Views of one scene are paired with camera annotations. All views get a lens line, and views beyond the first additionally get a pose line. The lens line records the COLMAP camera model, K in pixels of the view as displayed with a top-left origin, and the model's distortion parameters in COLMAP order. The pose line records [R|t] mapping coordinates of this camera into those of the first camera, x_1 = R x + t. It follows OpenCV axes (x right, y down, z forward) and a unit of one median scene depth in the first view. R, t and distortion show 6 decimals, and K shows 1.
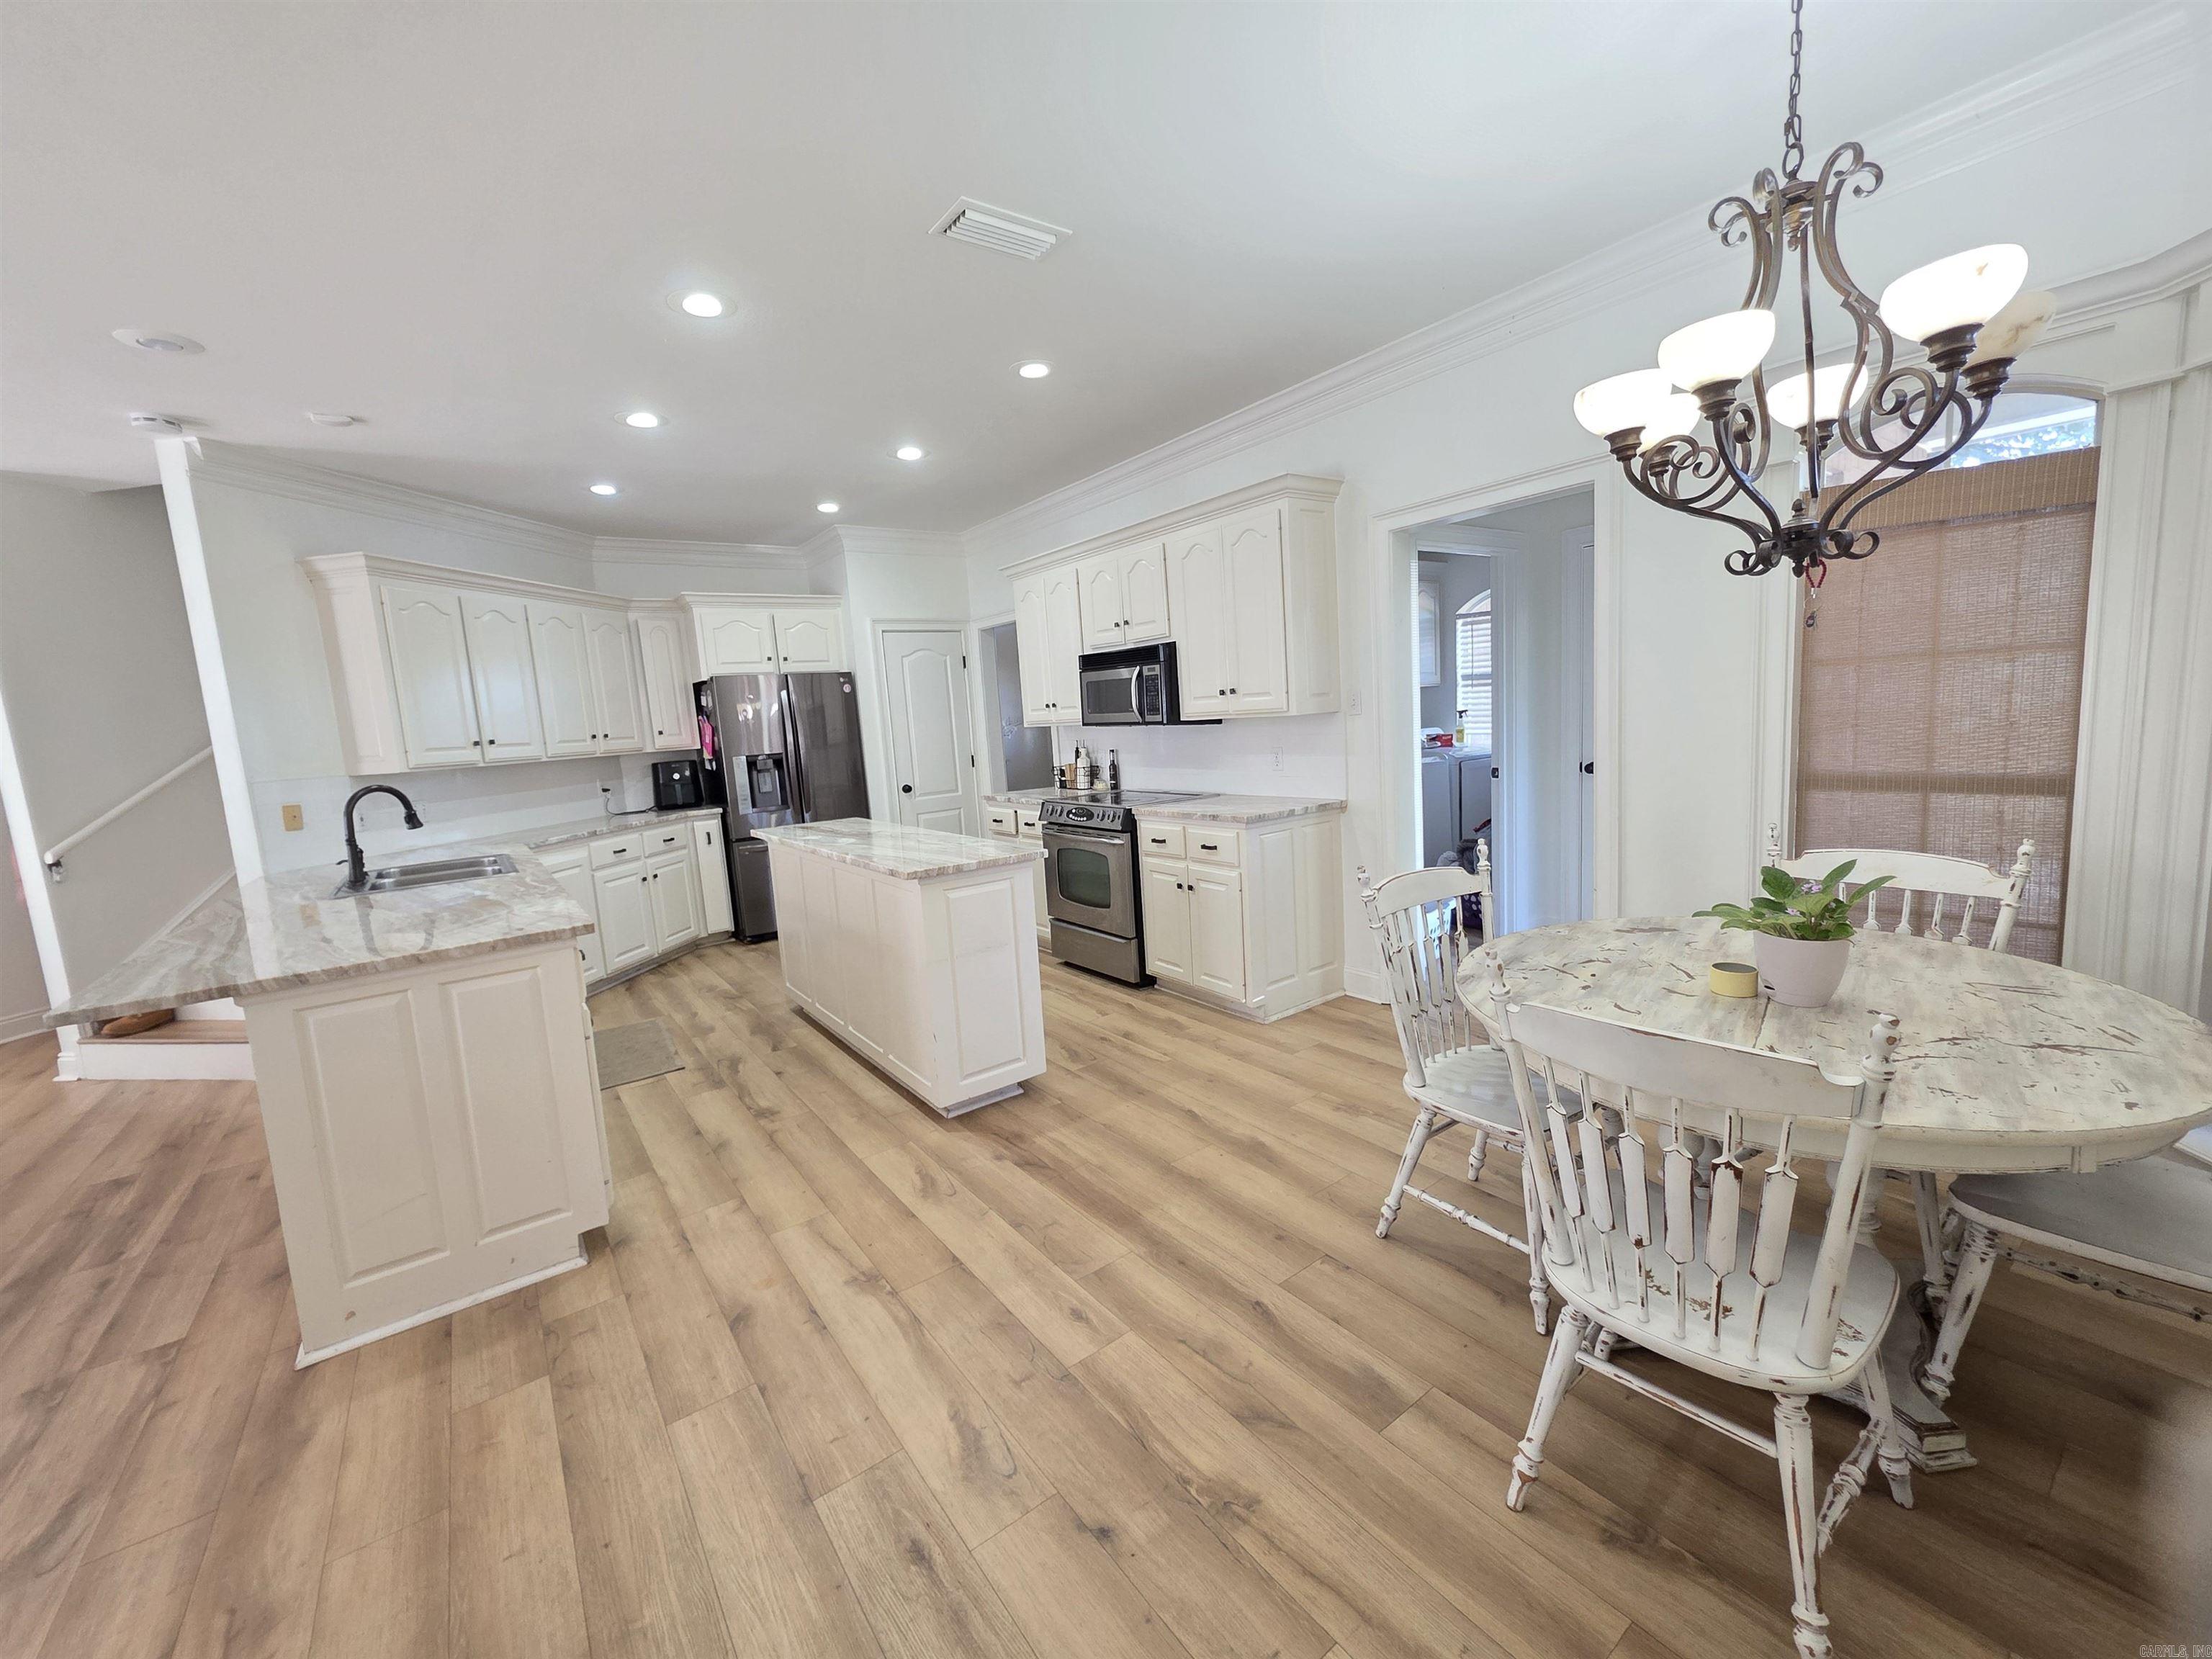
lens RADIAL K [[886.9, 0, 1115.9], [0, 886.9, 822.9], [0, 0, 1]] dist [0.000138, 0.000163]
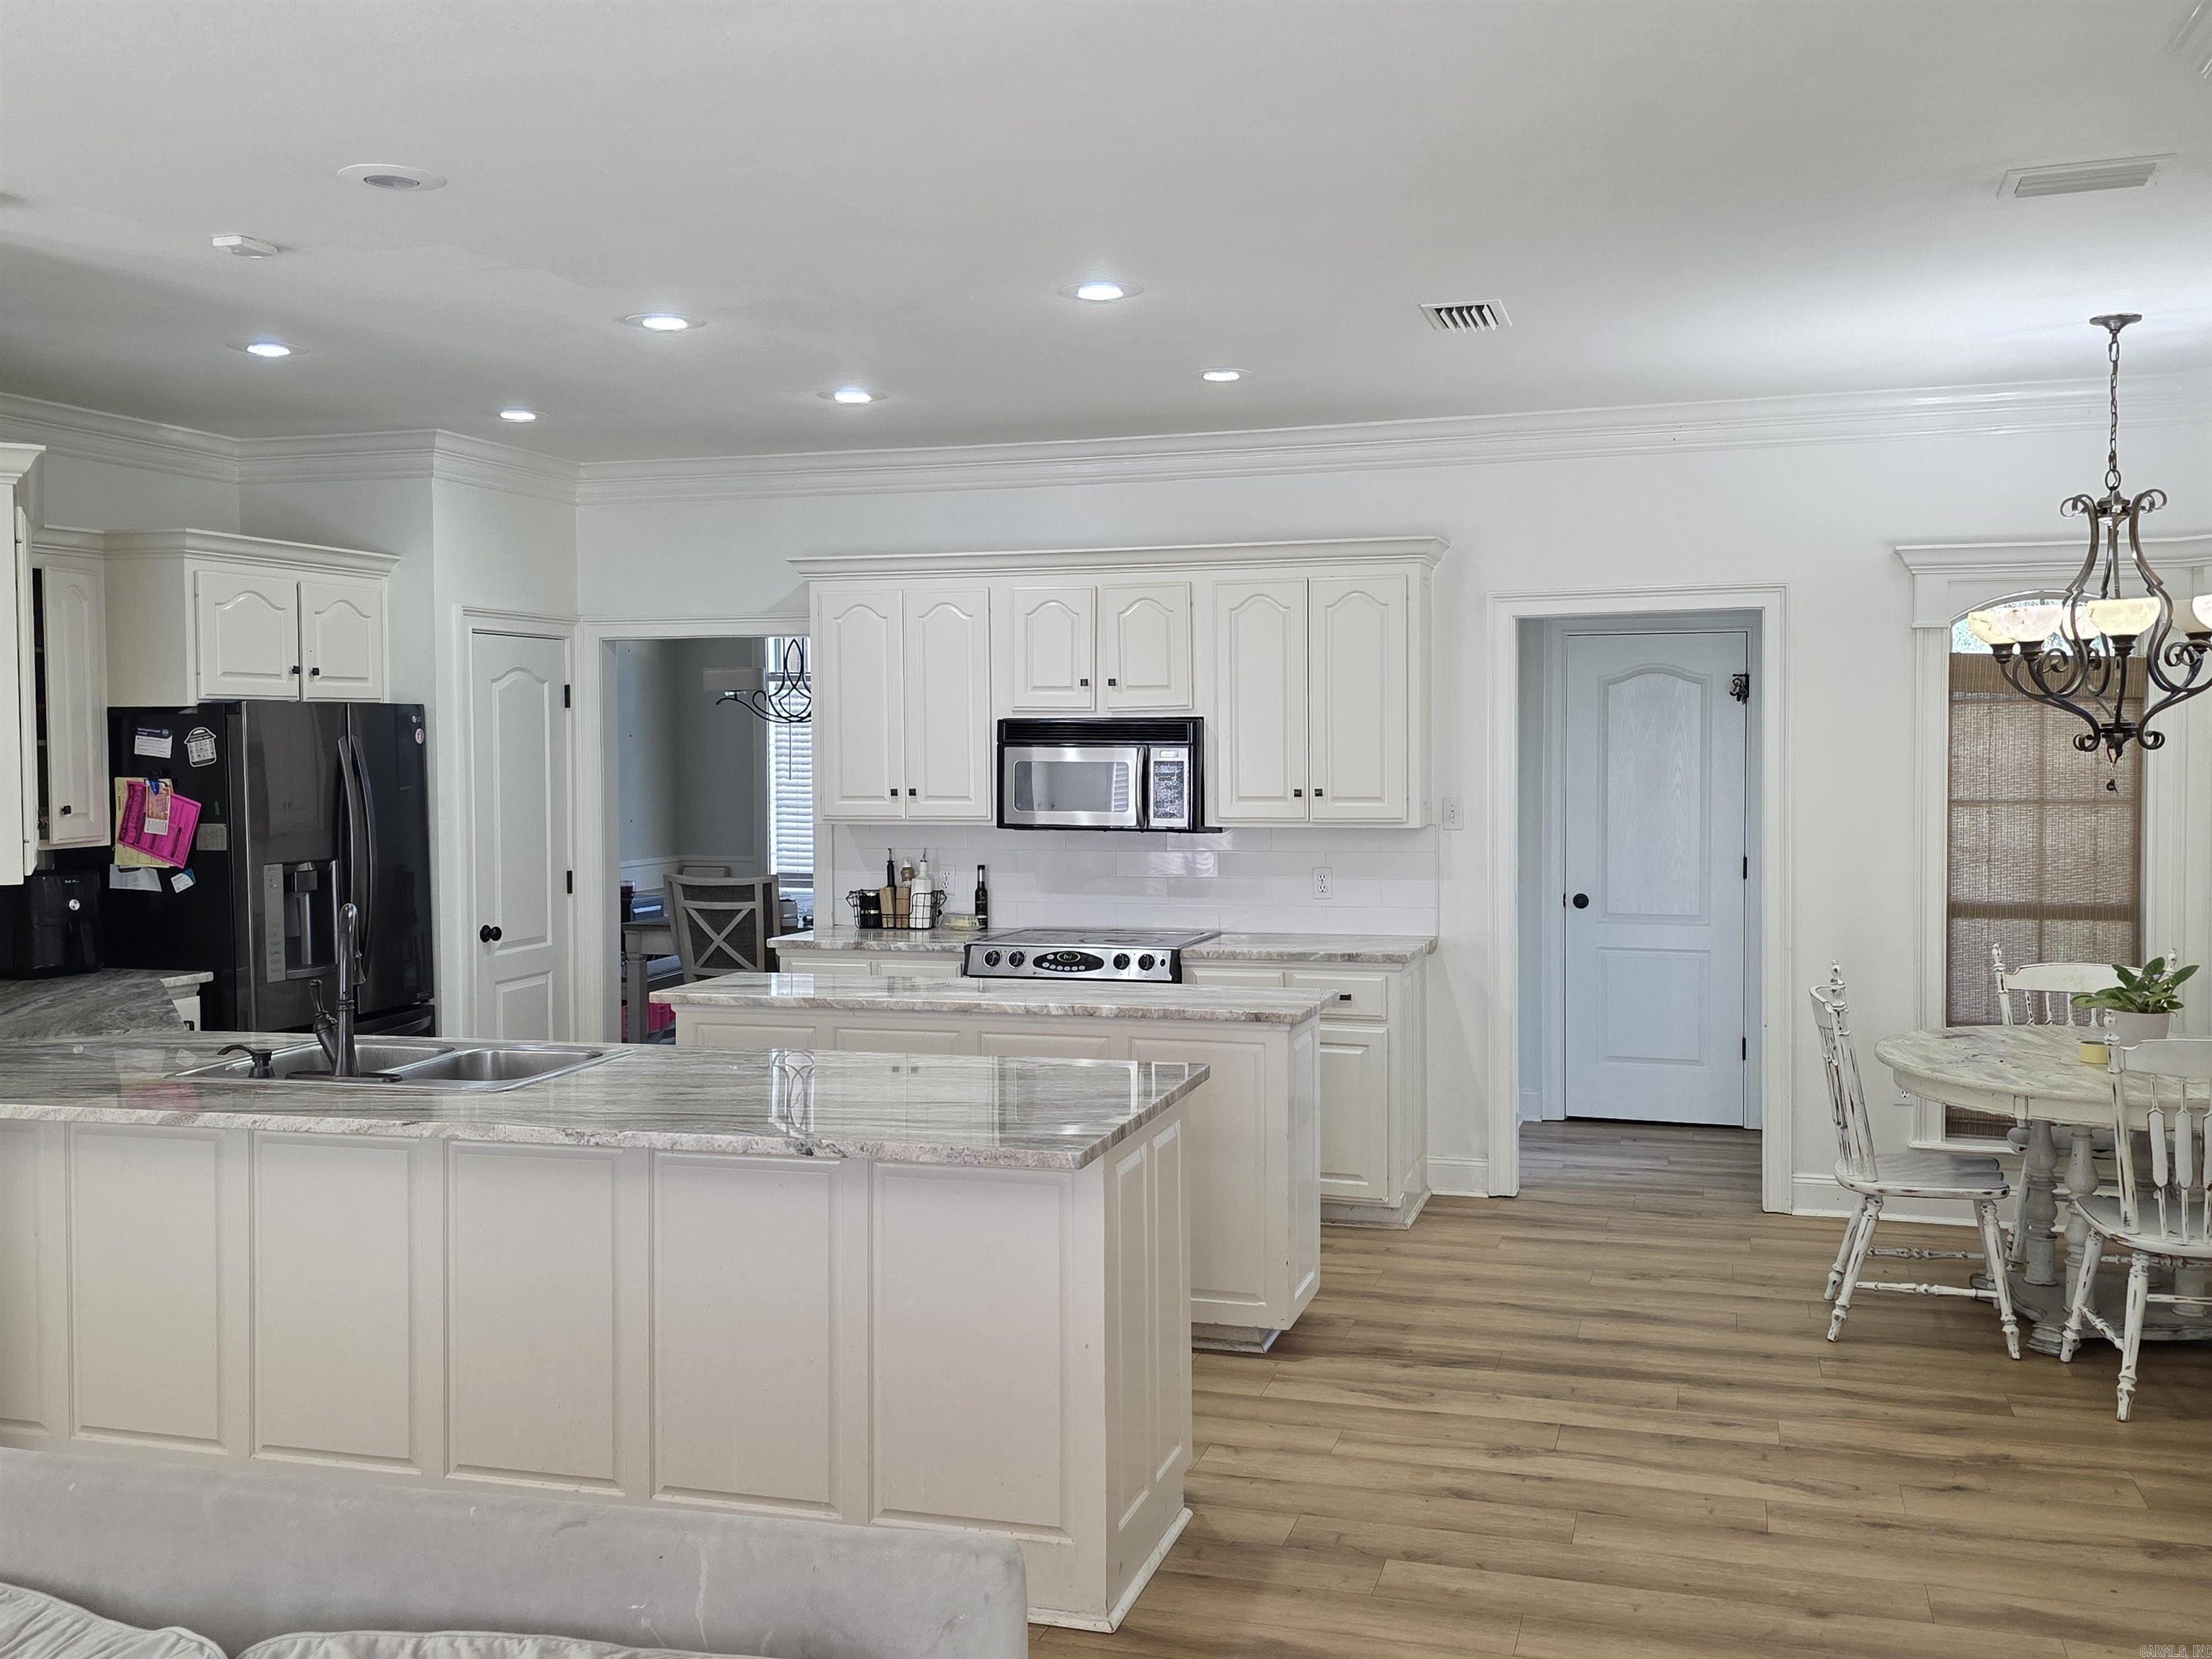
lens RADIAL K [[2018.1, 0, 1132.5], [0, 2018.1, 806.0], [0, 0, 1]] dist [0.051514, 0.000000]
pose [[0.799331, 0.037946, 0.599691, -1.088515], [0.032094, 0.993883, -0.105668, 0.041448], [-0.600033, 0.103710, 0.793224, -0.281356]]
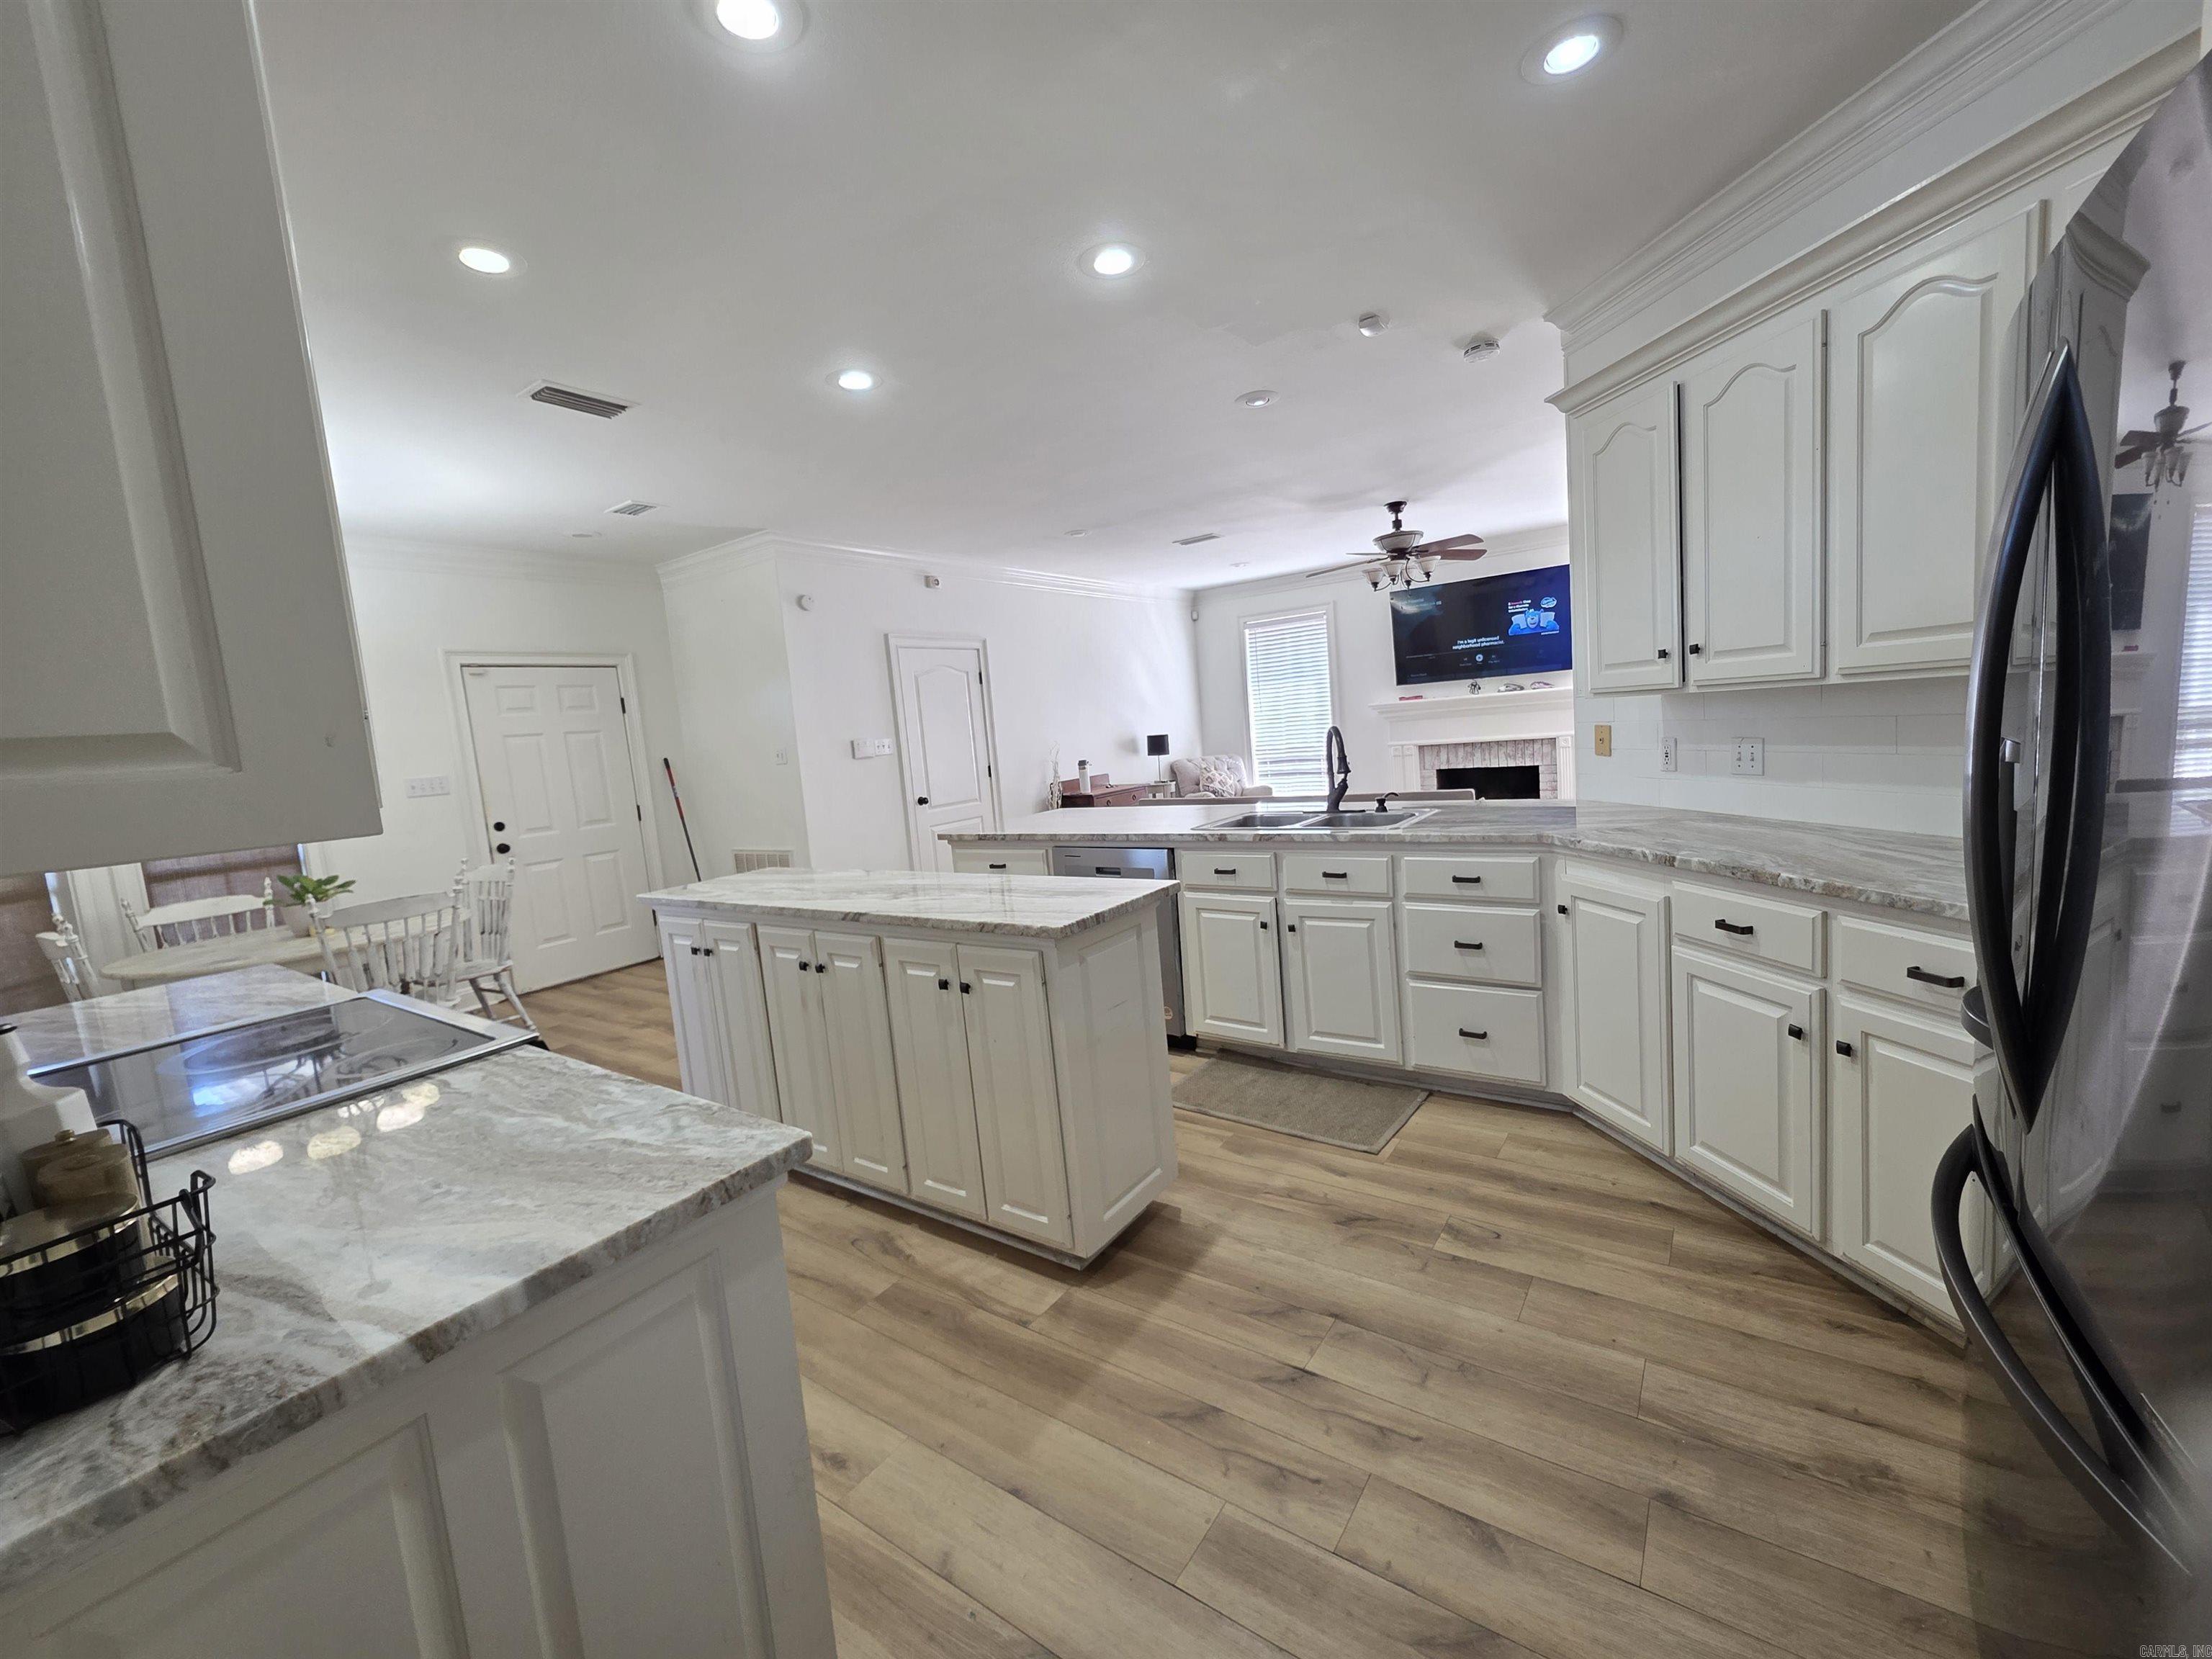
lens RADIAL K [[886.9, 0, 1118.2], [0, 886.9, 821.7], [0, 0, 1]] dist [0.000138, 0.000163]
pose [[-0.936322, 0.176189, -0.303742, -0.241891], [0.103015, 0.964774, 0.242072, -0.190110], [0.335693, 0.195367, -0.921489, 1.700781]]
